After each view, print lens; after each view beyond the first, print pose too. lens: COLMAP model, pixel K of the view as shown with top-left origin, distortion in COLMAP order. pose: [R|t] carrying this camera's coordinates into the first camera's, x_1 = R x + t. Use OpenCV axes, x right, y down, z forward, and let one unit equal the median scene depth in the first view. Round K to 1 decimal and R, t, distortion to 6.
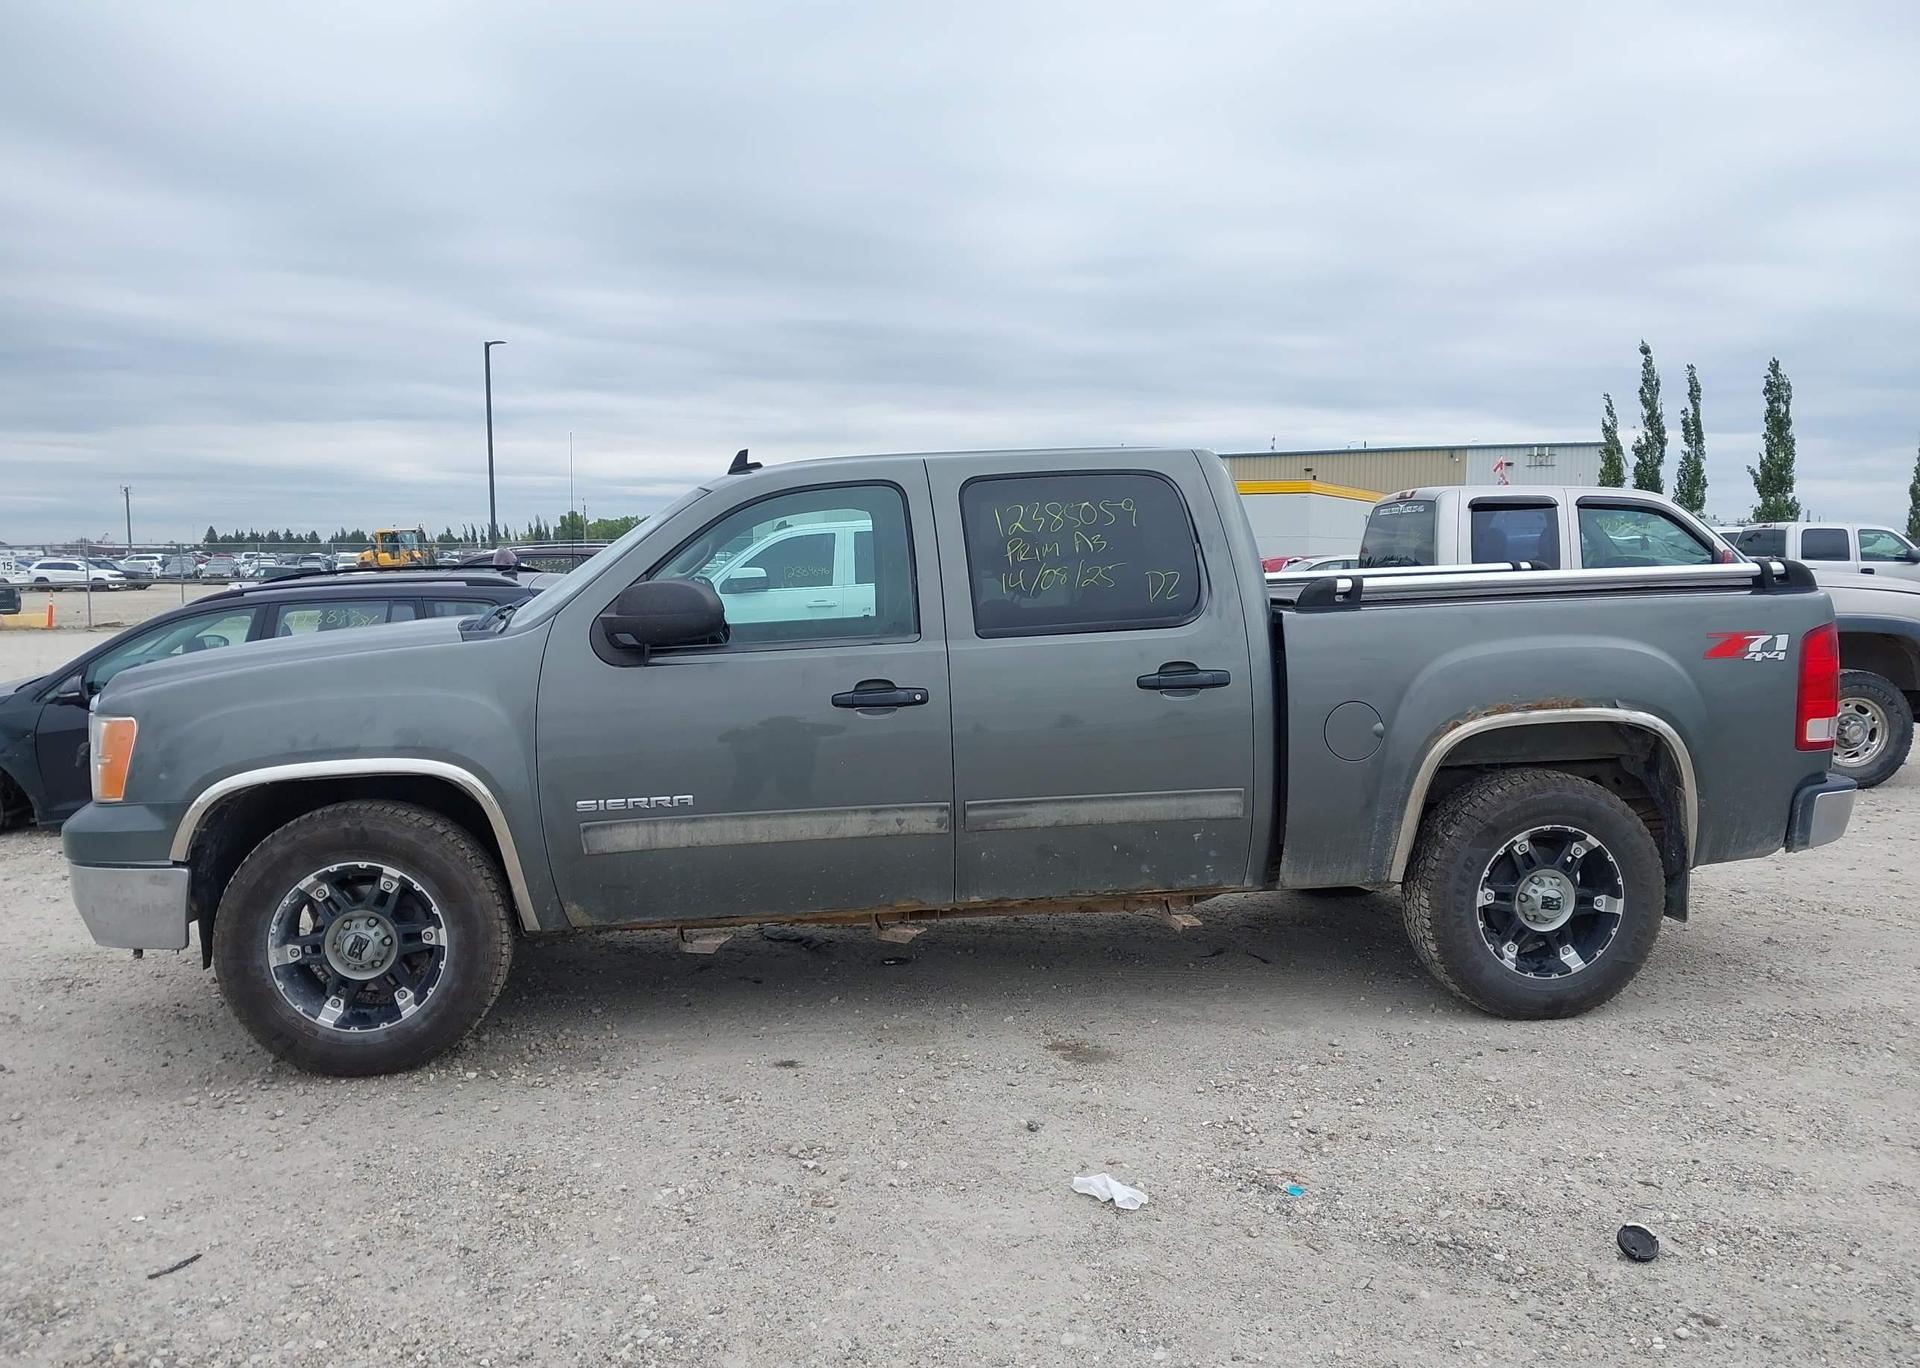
lens RADIAL K [[1544.7, 0, 960.0], [0, 1544.7, 684.0], [0, 0, 1]] dist [0.126726, -0.304436]
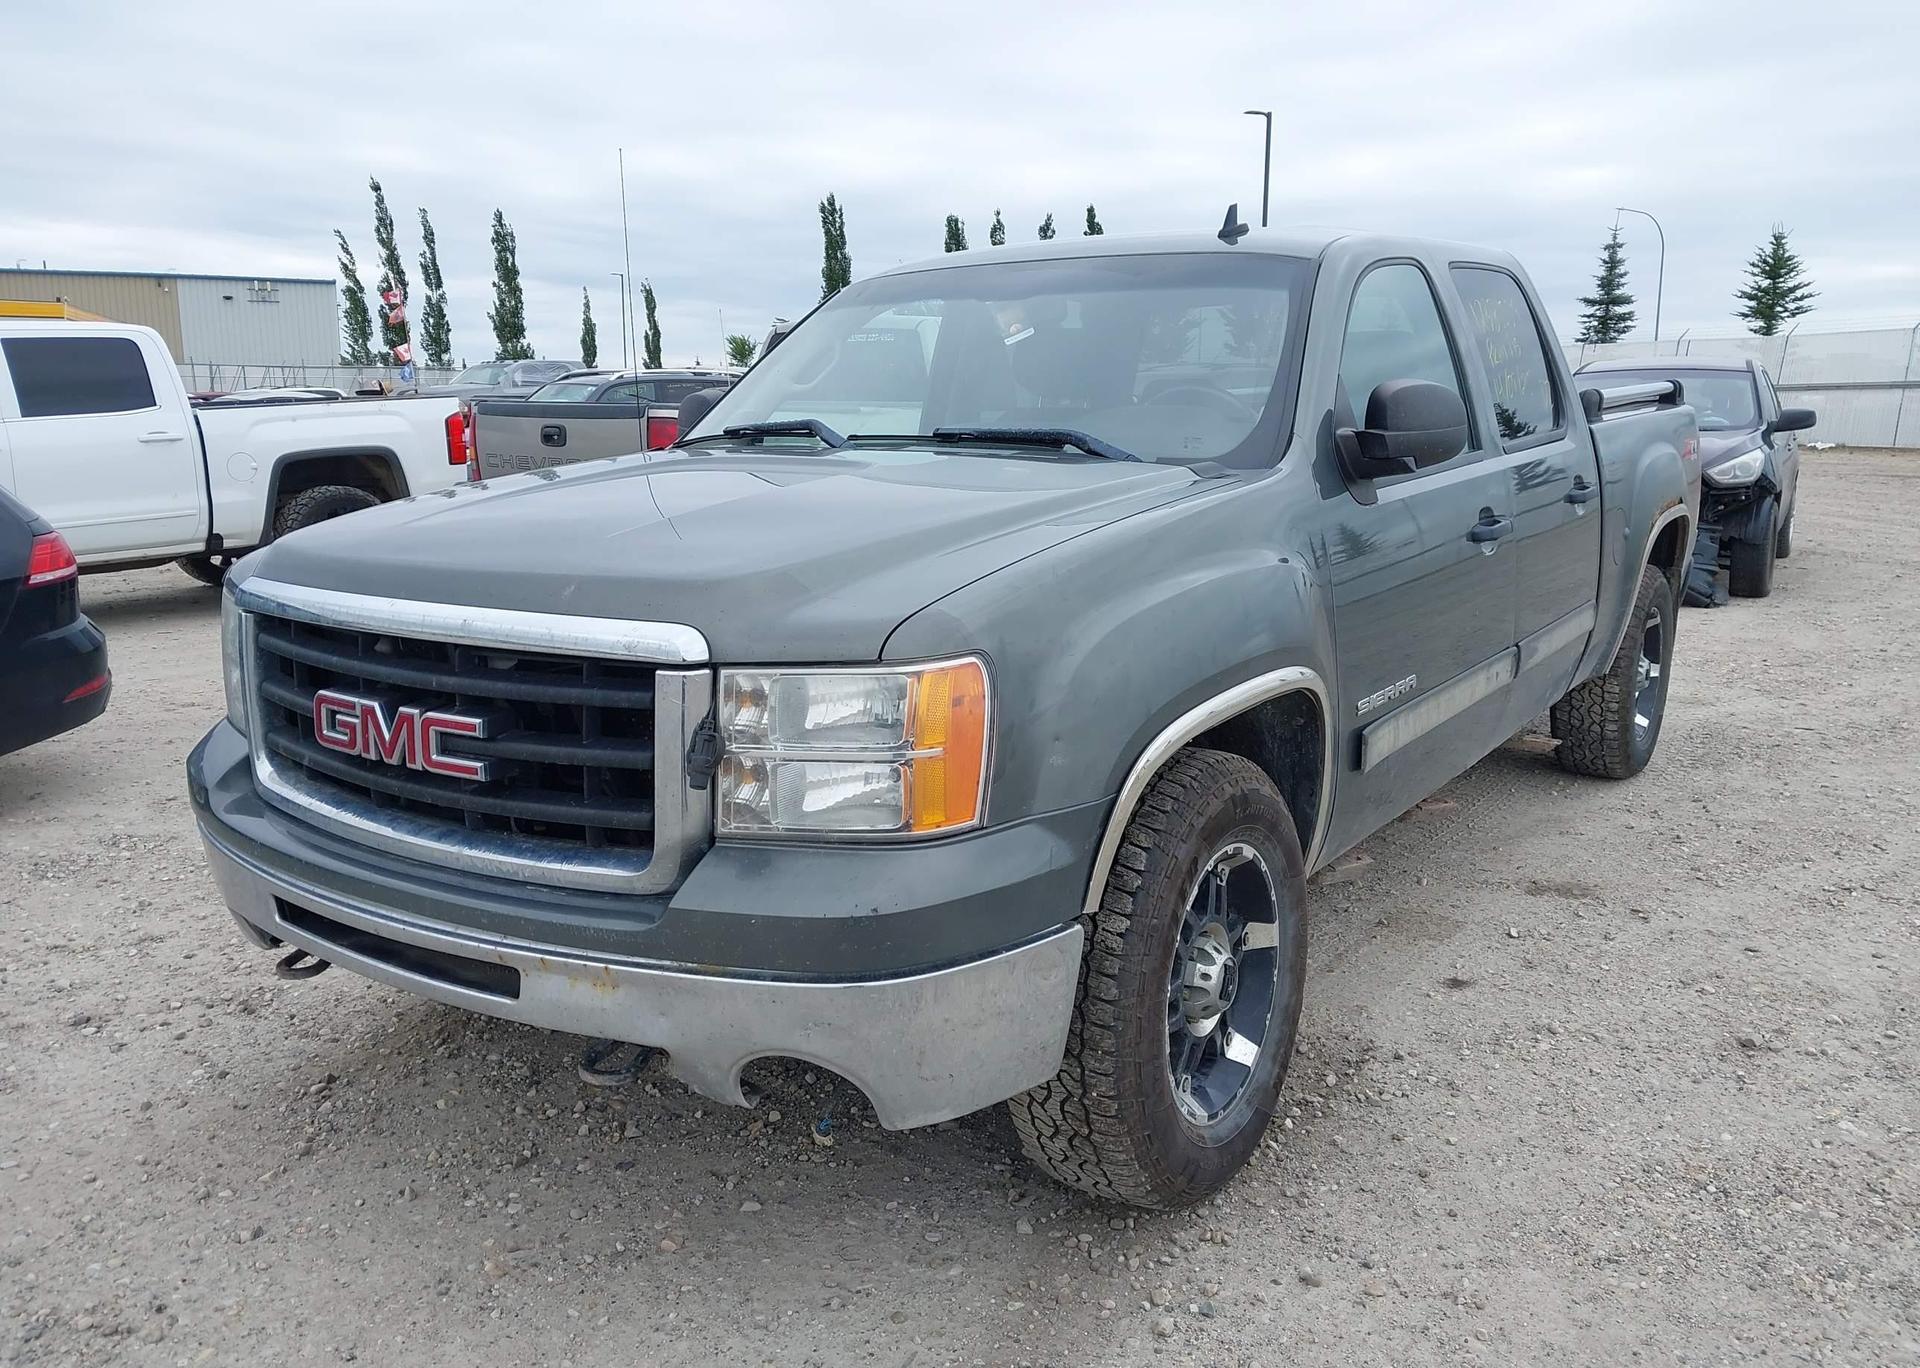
lens RADIAL K [[1533.4, 0, 960.0], [0, 1533.4, 684.0], [0, 0, 1]] dist [0.043422, -0.067617]
pose [[0.652388, -0.132665, 0.746183, -0.766059], [0.058069, 0.990416, 0.125318, -0.026599], [-0.755657, -0.038425, 0.653839, 0.575363]]
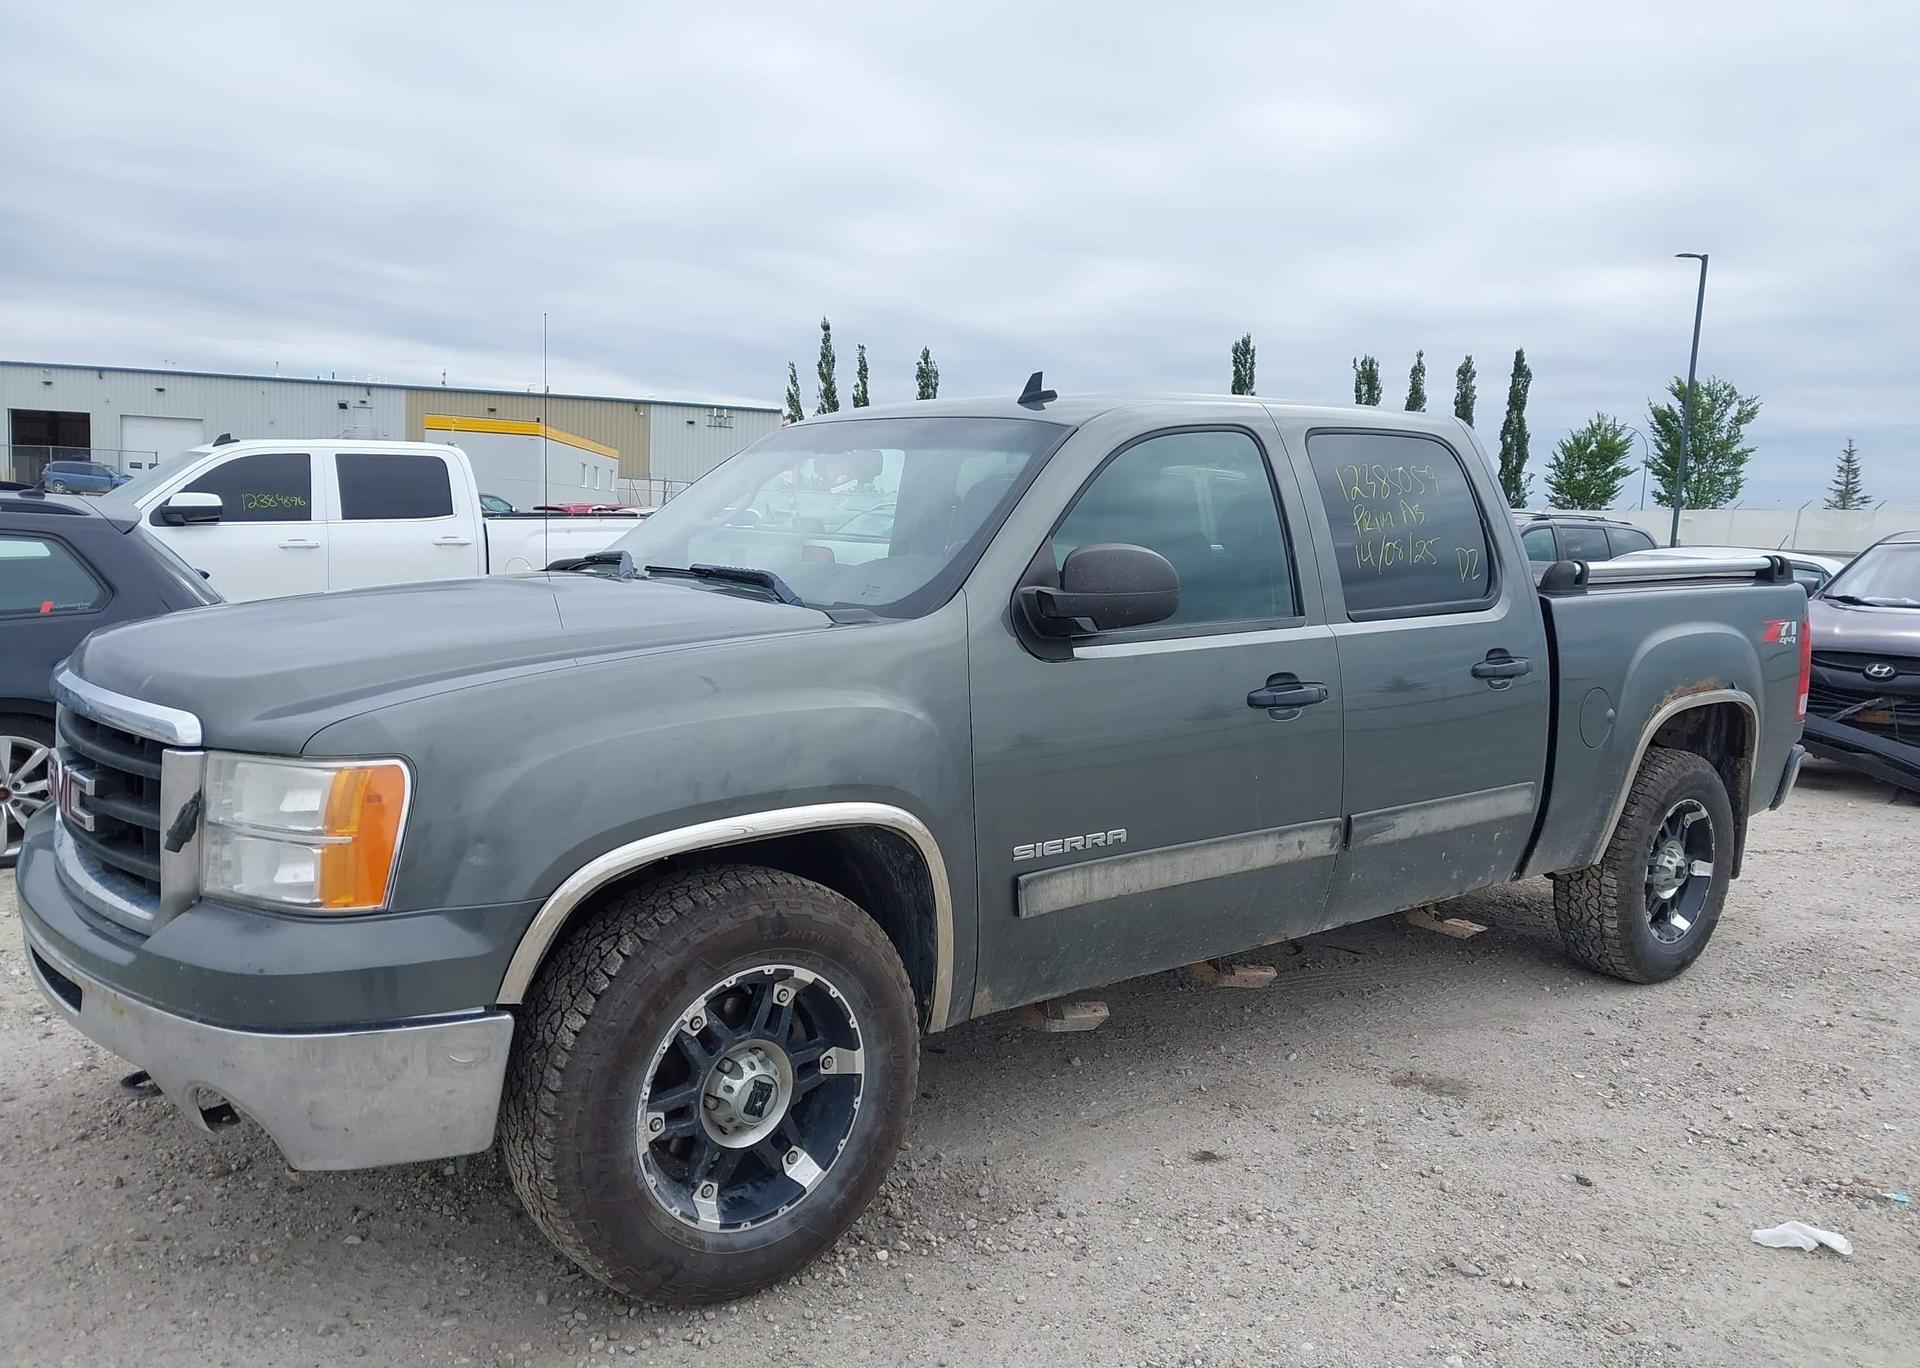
lens RADIAL K [[1523.0, 0, 960.0], [0, 1523.0, 684.0], [0, 0, 1]] dist [0.130384, -0.302217]
pose [[0.835547, -0.016124, 0.549182, -0.602551], [-0.003633, 0.999385, 0.034869, -0.023015], [-0.549407, -0.031130, 0.834975, 0.390677]]
